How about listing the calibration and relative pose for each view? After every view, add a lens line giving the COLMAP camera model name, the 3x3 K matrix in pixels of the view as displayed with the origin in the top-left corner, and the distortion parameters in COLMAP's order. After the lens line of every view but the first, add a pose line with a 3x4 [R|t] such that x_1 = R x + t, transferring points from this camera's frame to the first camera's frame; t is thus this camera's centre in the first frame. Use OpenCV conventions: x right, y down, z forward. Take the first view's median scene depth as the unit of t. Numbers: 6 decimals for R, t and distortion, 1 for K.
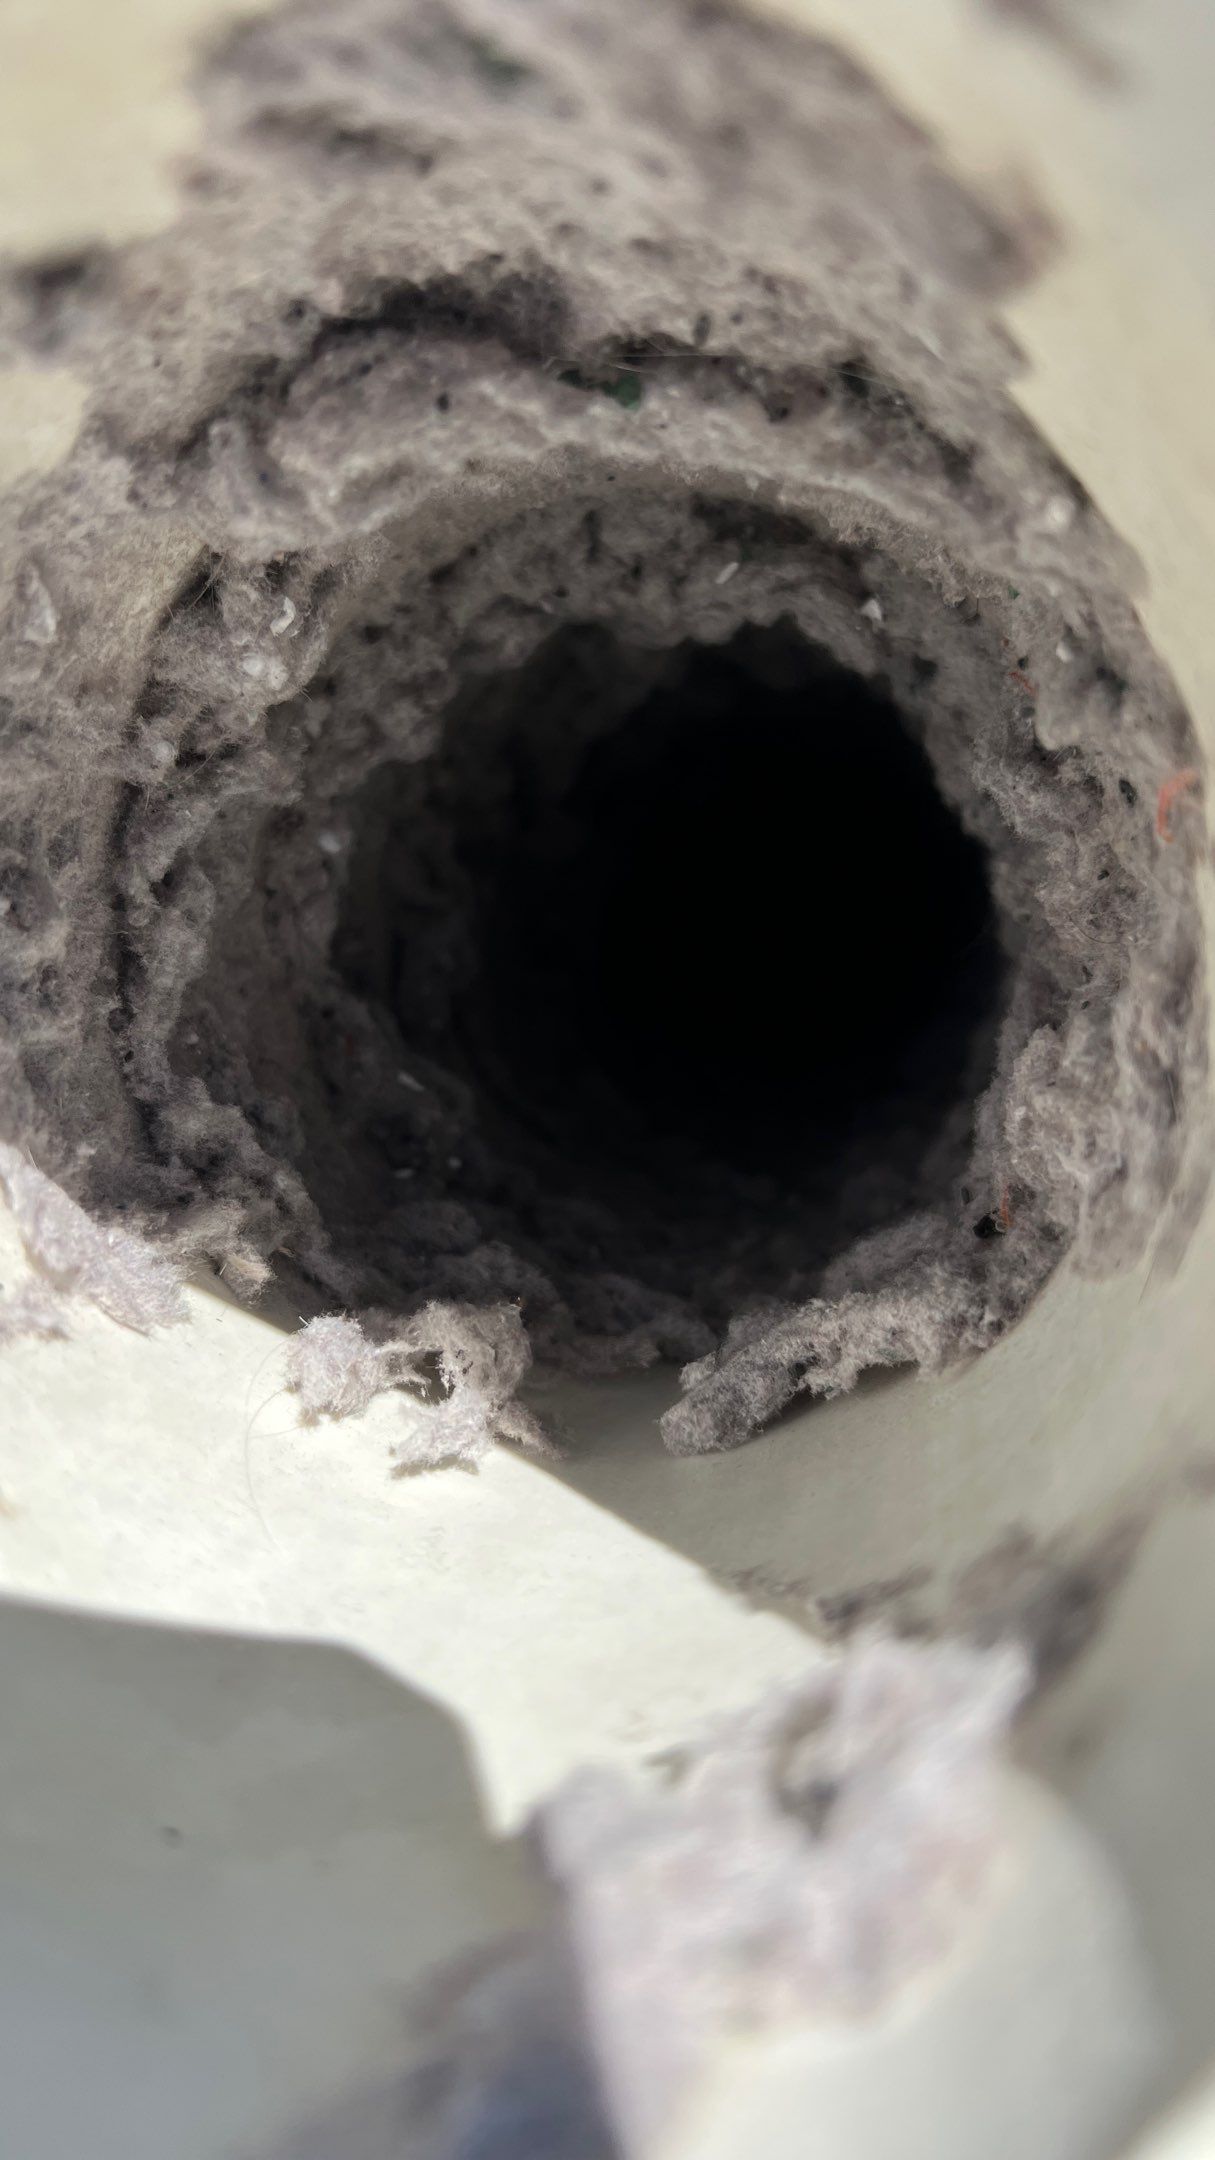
lens RADIAL K [[1835.7, 0, 566.4], [0, 1835.7, 1077.4], [0, 0, 1]] dist [0.004841, -0.207610]
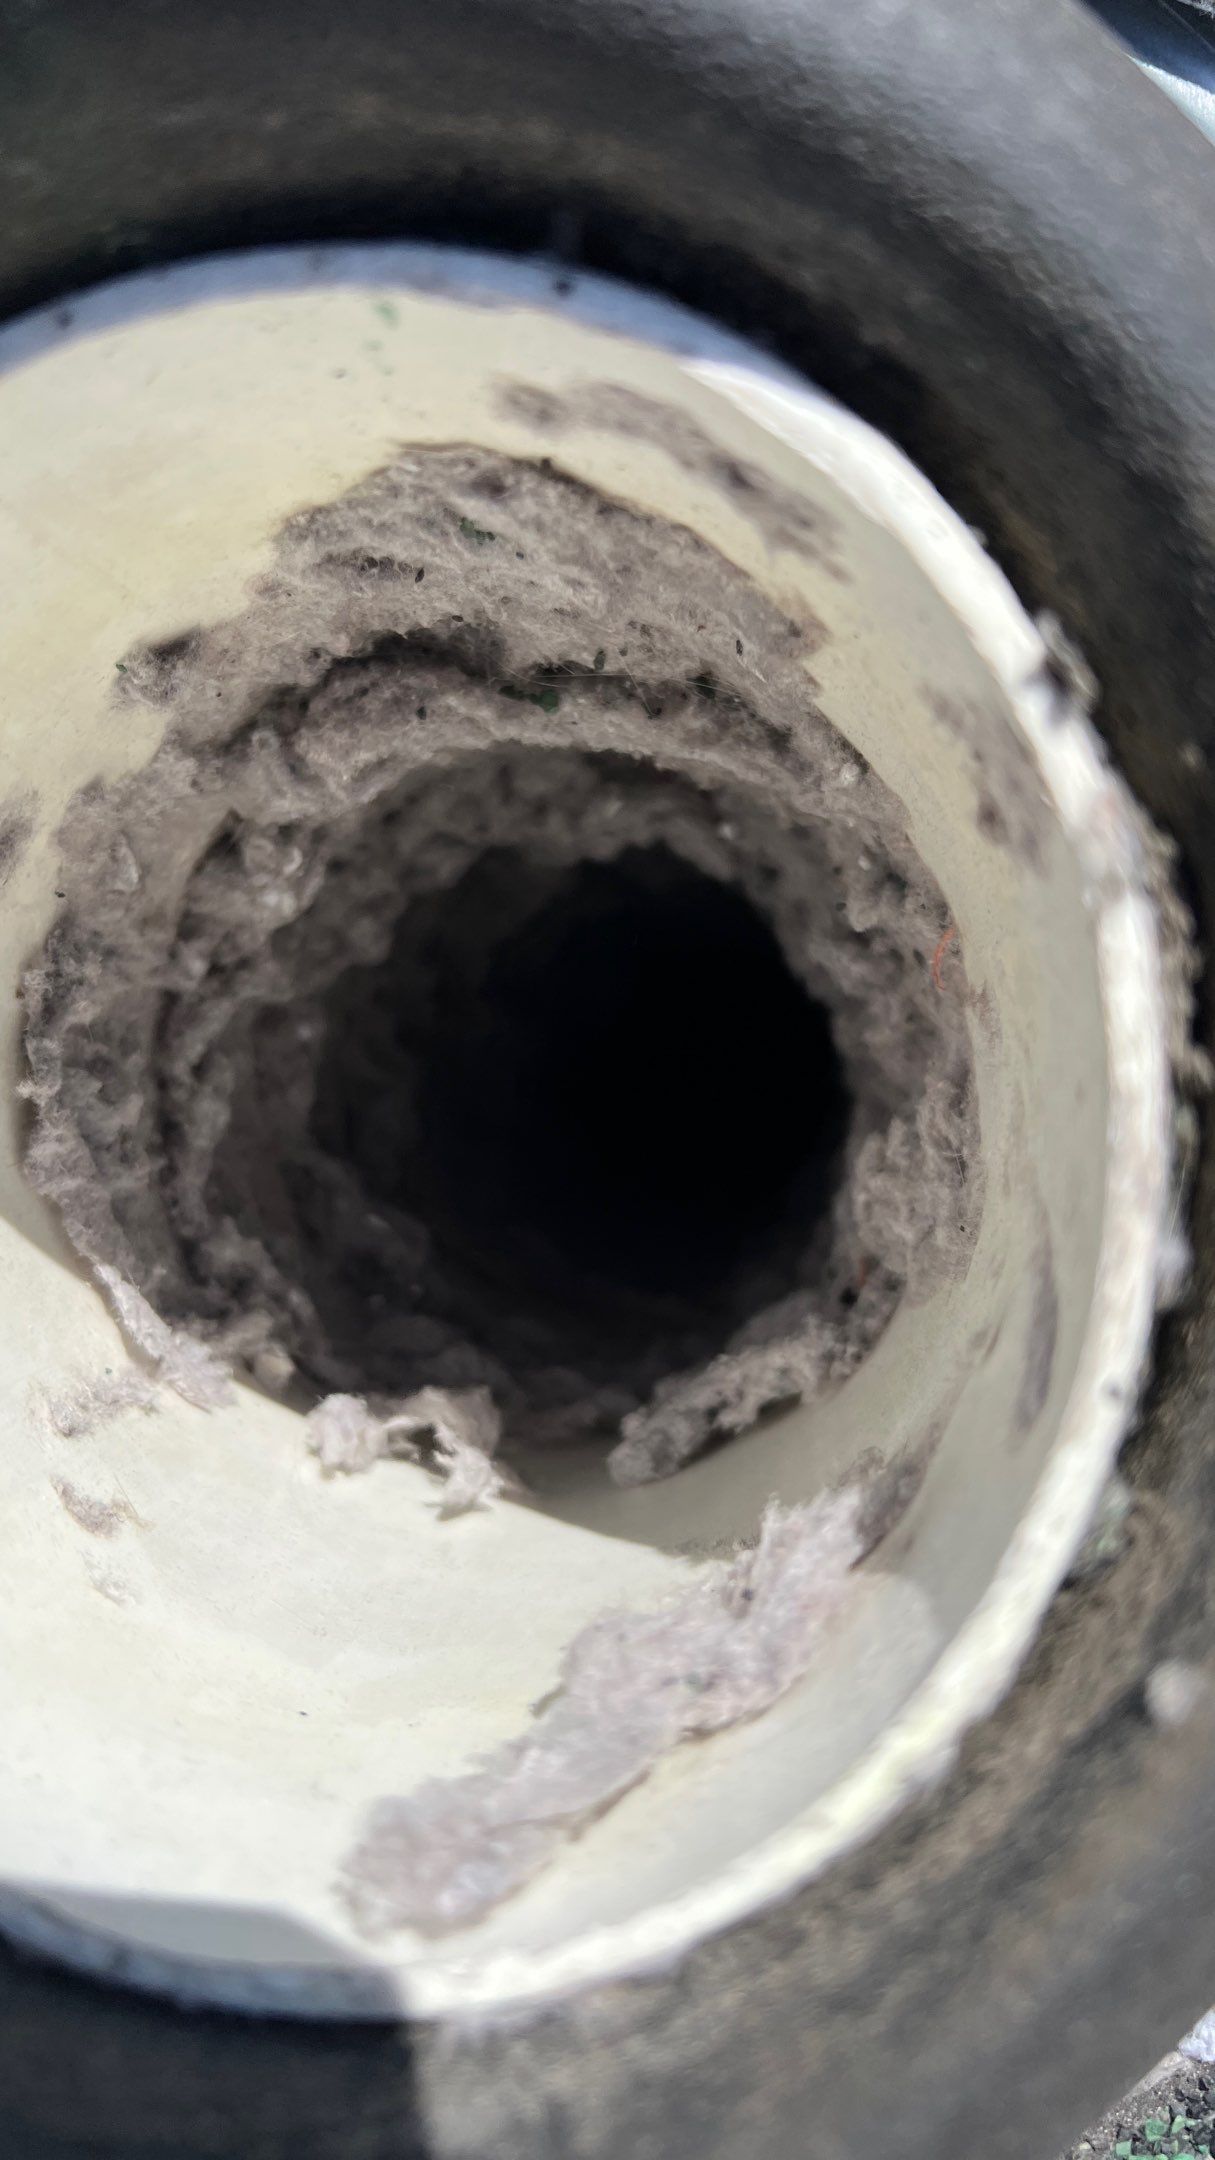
lens RADIAL K [[1835.7, 0, 566.4], [0, 1835.7, 1077.4], [0, 0, 1]] dist [0.004841, -0.207610]
pose [[0.996056, -0.055550, 0.069185, -0.058305], [0.062441, 0.992844, -0.101791, 0.055998], [-0.063035, 0.105709, 0.992397, -0.337335]]
